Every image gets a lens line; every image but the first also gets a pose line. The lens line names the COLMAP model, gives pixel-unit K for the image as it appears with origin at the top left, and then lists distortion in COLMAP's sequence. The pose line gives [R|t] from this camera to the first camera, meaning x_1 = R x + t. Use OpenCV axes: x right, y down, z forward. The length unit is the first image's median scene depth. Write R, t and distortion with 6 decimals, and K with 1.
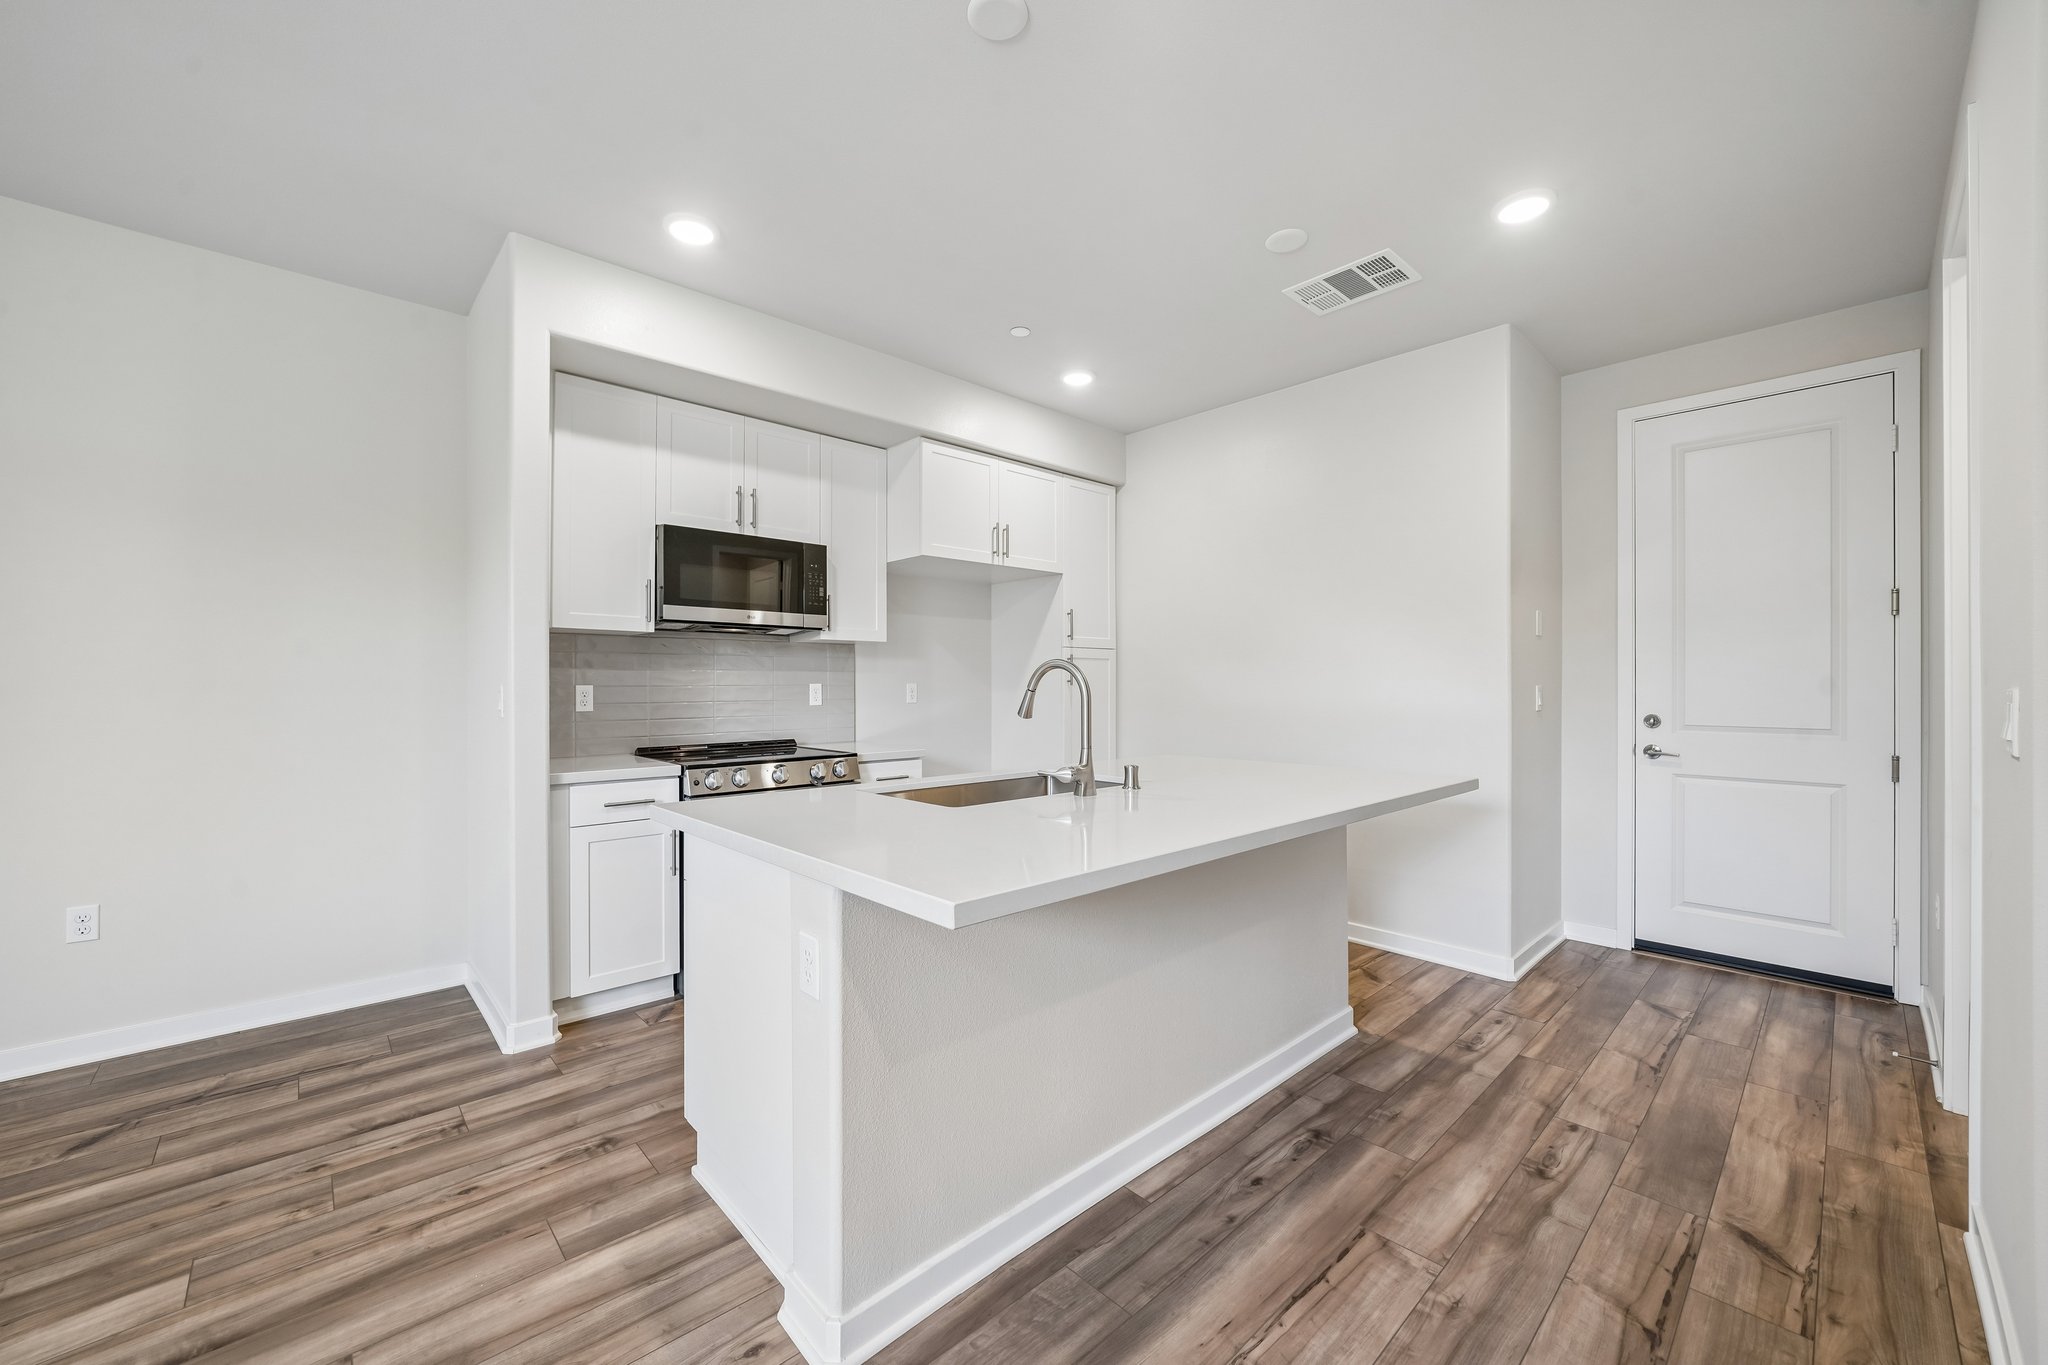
lens RADIAL K [[785.4, 0, 1008.2], [0, 785.4, 677.9], [0, 0, 1]] dist [-0.012945, 0.001320]
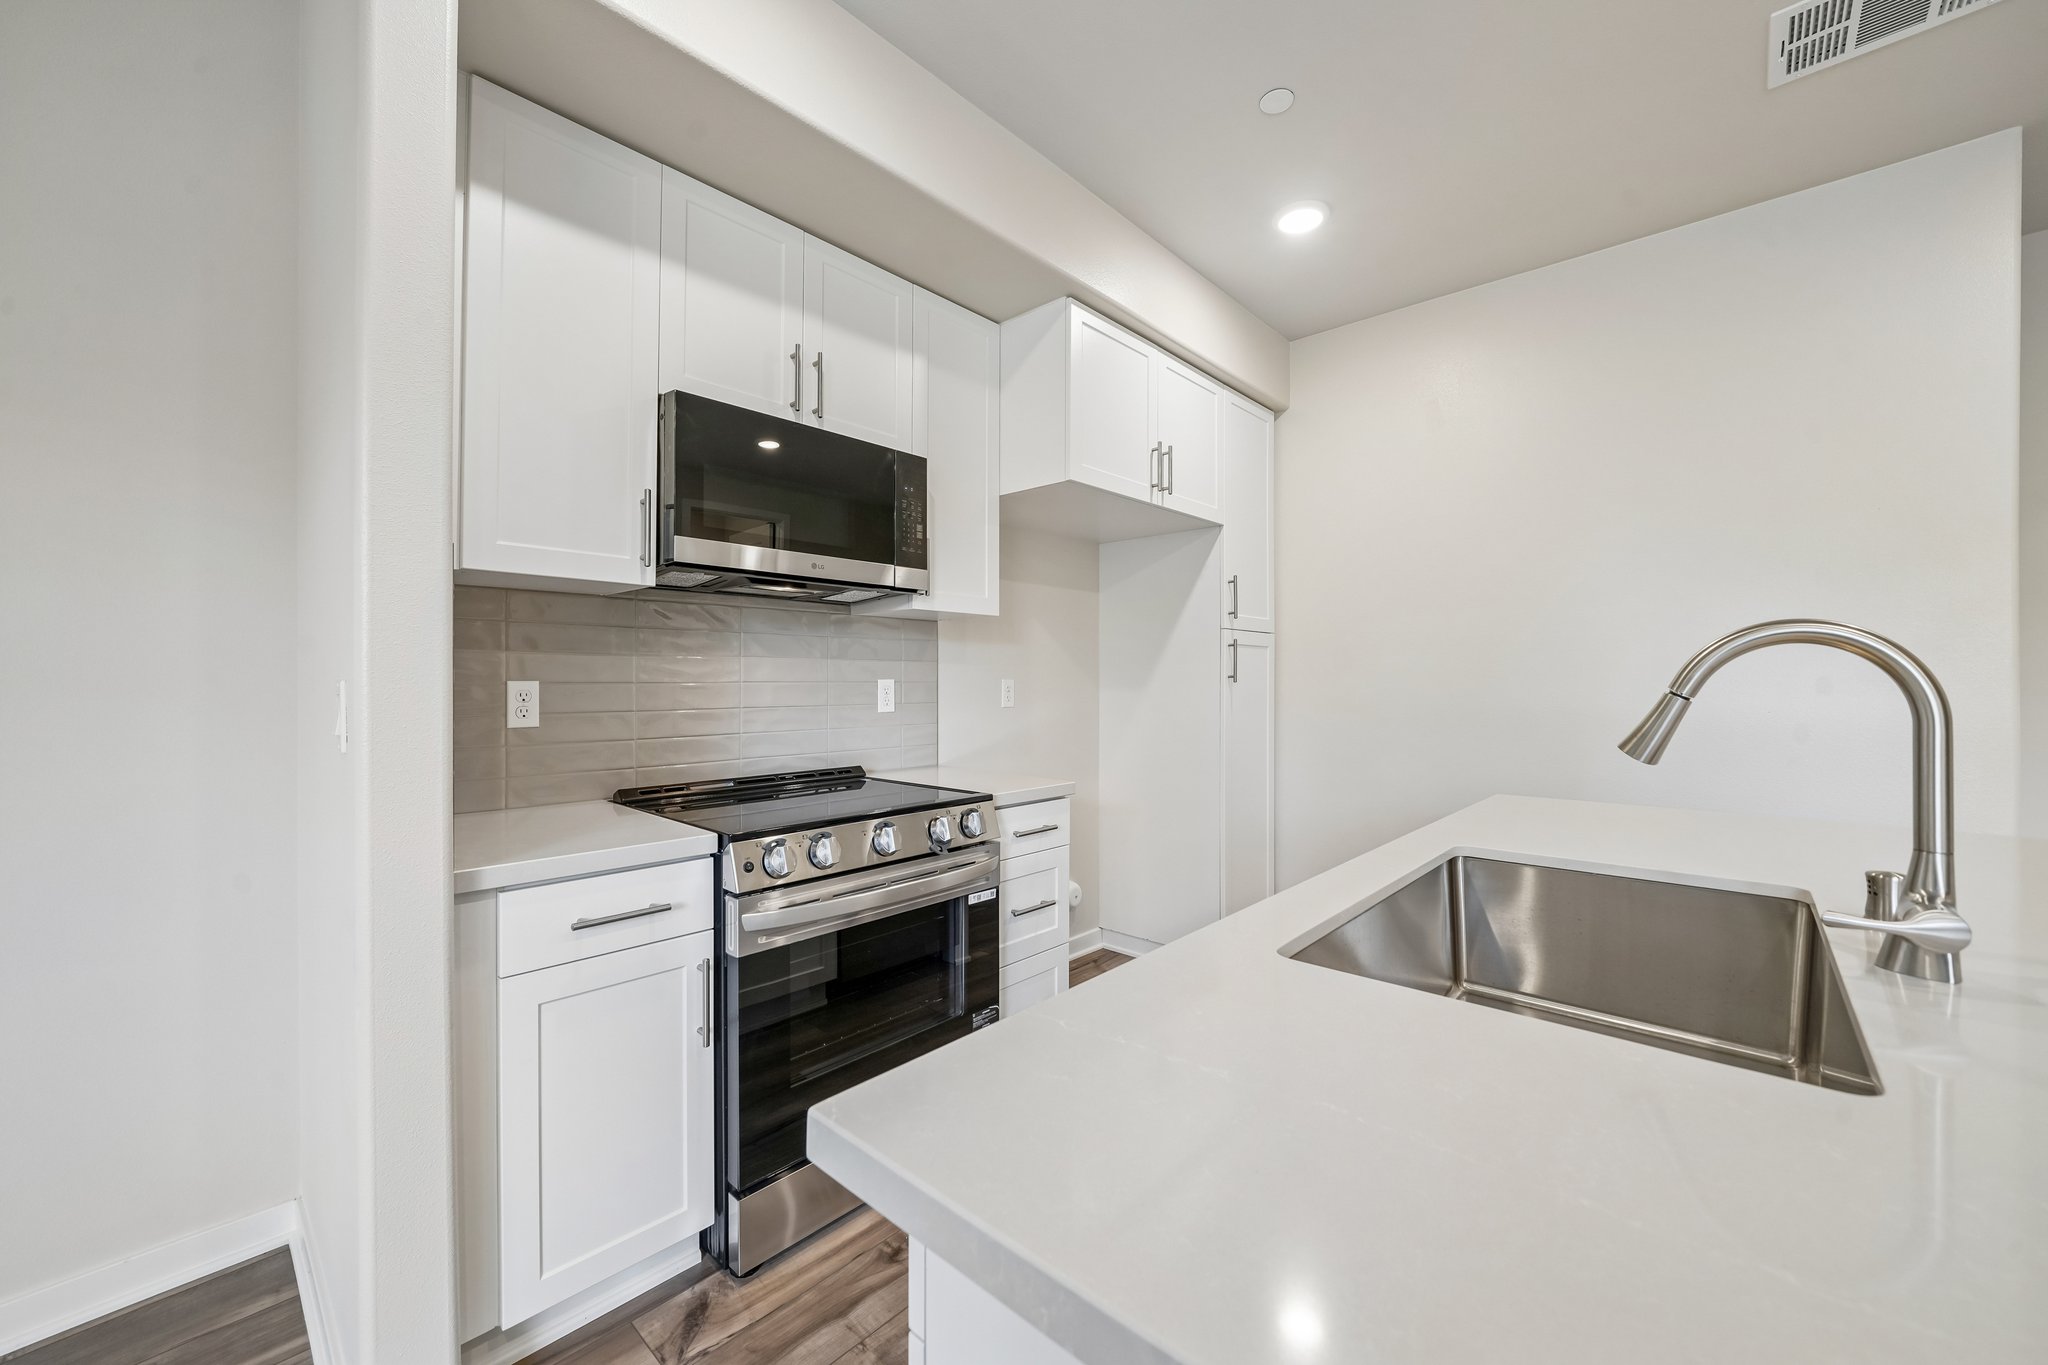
lens RADIAL K [[785.4, 0, 1011.7], [0, 785.4, 673.9], [0, 0, 1]] dist [-0.012945, 0.001320]
pose [[0.996821, 0.002854, 0.079625, -0.245382], [-0.002760, 0.999995, -0.001288, 0.004301], [-0.079629, 0.001064, 0.996824, 0.429062]]
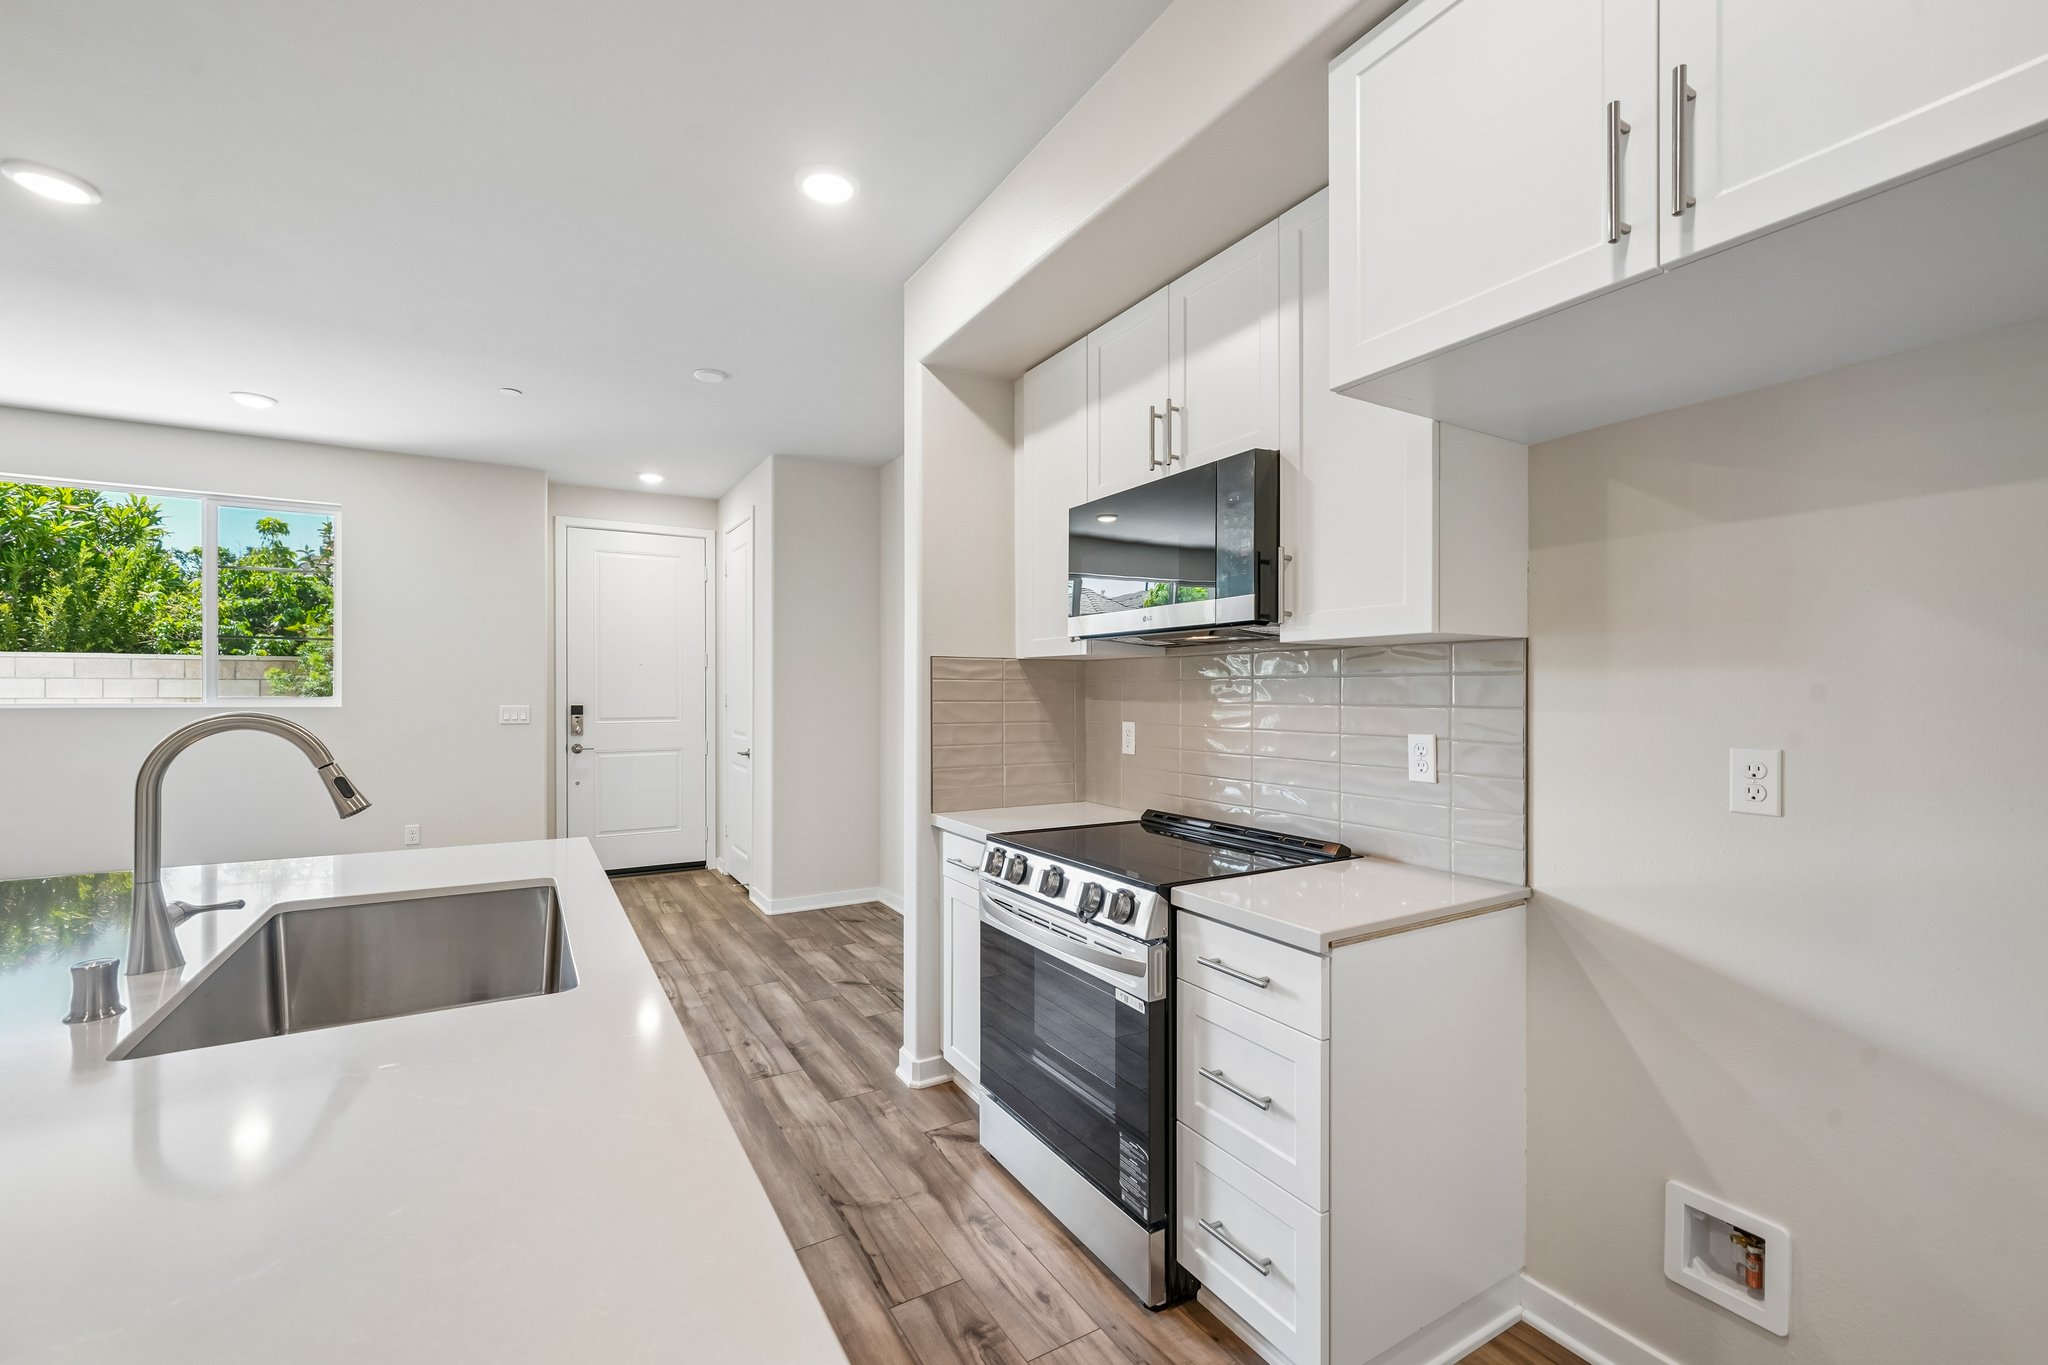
lens RADIAL K [[826.3, 0, 1018.4], [0, 826.3, 689.1], [0, 0, 1]] dist [-0.011840, 0.001552]
pose [[-0.193504, -0.004663, -0.981088, 0.337854], [0.006311, 0.999962, -0.005997, -0.021634], [0.981079, -0.007352, -0.193467, 1.099695]]
